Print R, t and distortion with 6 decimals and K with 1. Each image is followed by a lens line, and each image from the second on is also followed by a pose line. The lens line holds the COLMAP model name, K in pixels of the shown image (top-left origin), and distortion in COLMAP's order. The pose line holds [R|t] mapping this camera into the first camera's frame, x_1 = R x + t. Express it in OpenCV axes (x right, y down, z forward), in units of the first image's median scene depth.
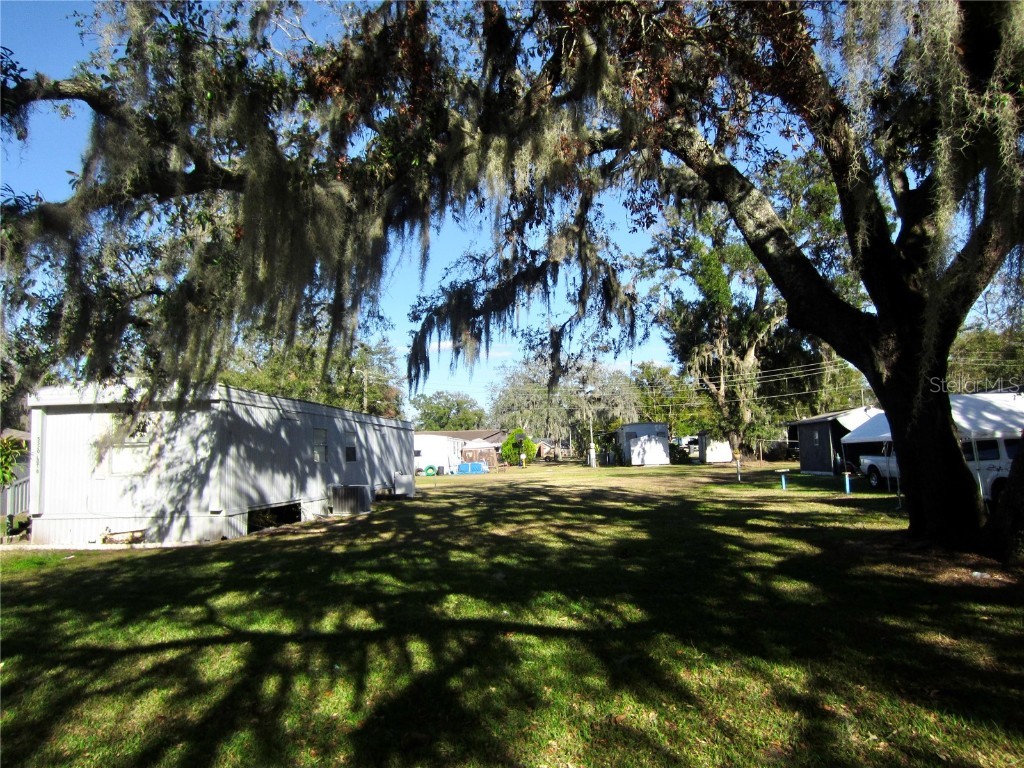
lens RADIAL K [[750.2, 0, 512.0], [0, 750.2, 384.0], [0, 0, 1]] dist [-0.000767, 0.003251]
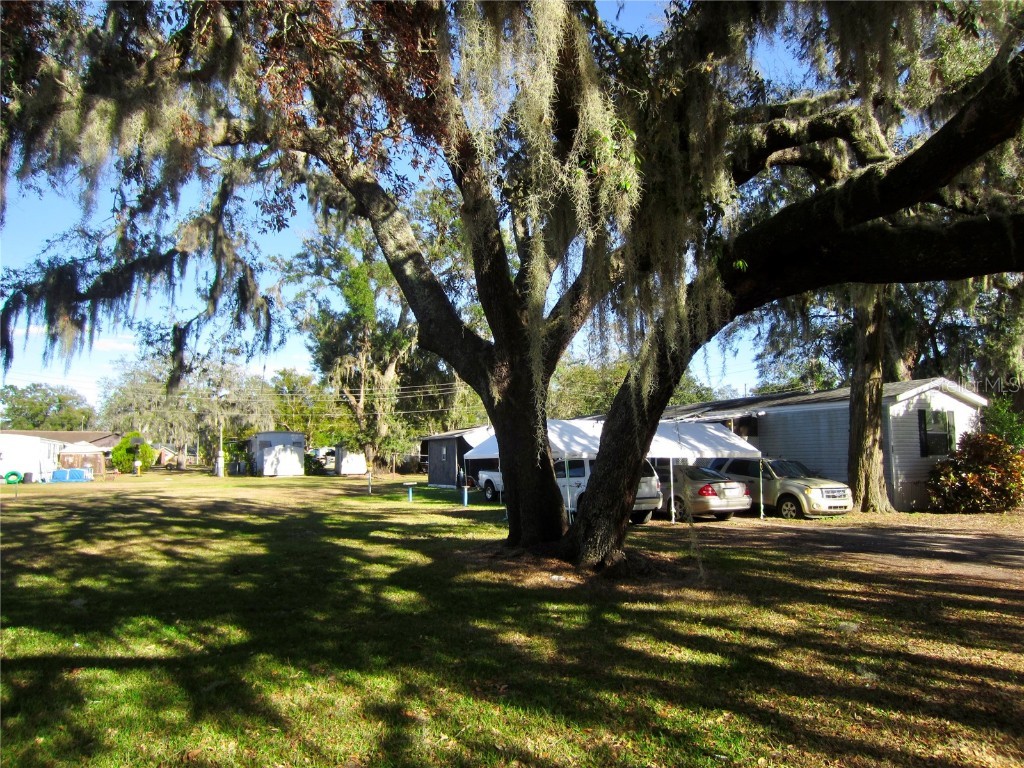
lens RADIAL K [[754.7, 0, 512.0], [0, 754.7, 384.0], [0, 0, 1]] dist [-0.001495, 0.008267]
pose [[0.891567, 0.072678, 0.447018, 0.012899], [-0.066448, 0.997350, -0.029624, -0.001580], [-0.447987, -0.003292, 0.894034, -0.000978]]
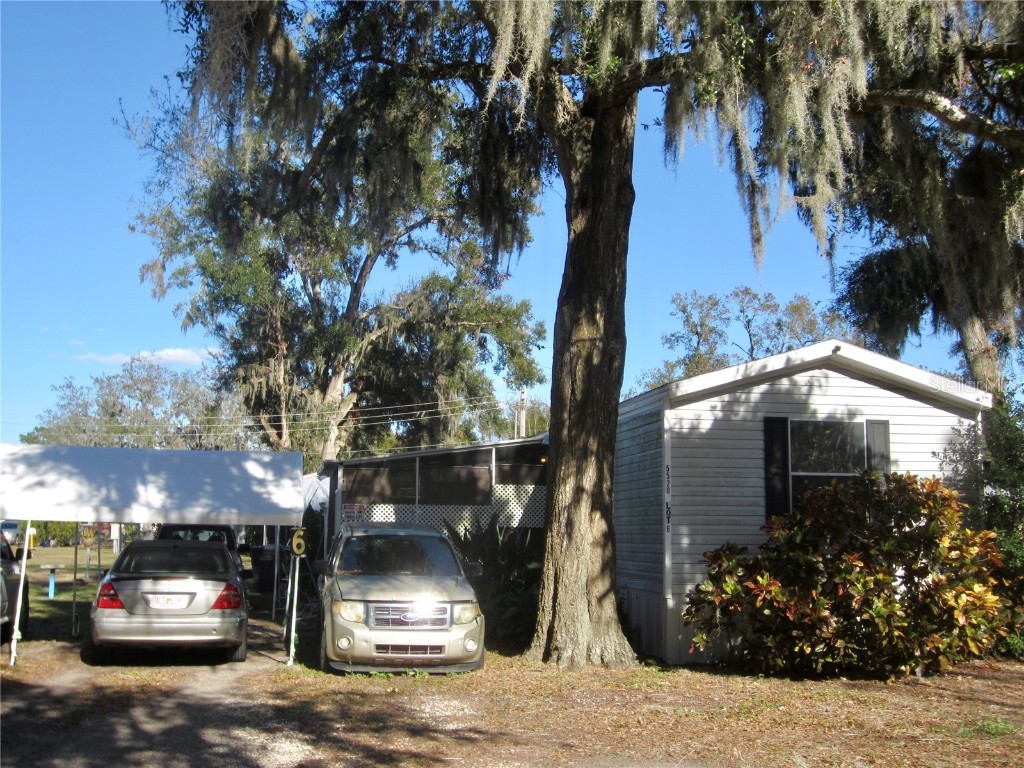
lens RADIAL K [[1122.8, 0, 512.0], [0, 1122.8, 384.0], [0, 0, 1]] dist [-0.008441, -0.006226]
pose [[0.987865, 0.063702, 0.141647, 1.021445], [-0.058306, 0.997418, -0.041930, -0.024150], [-0.143952, 0.033162, 0.989029, 0.094070]]
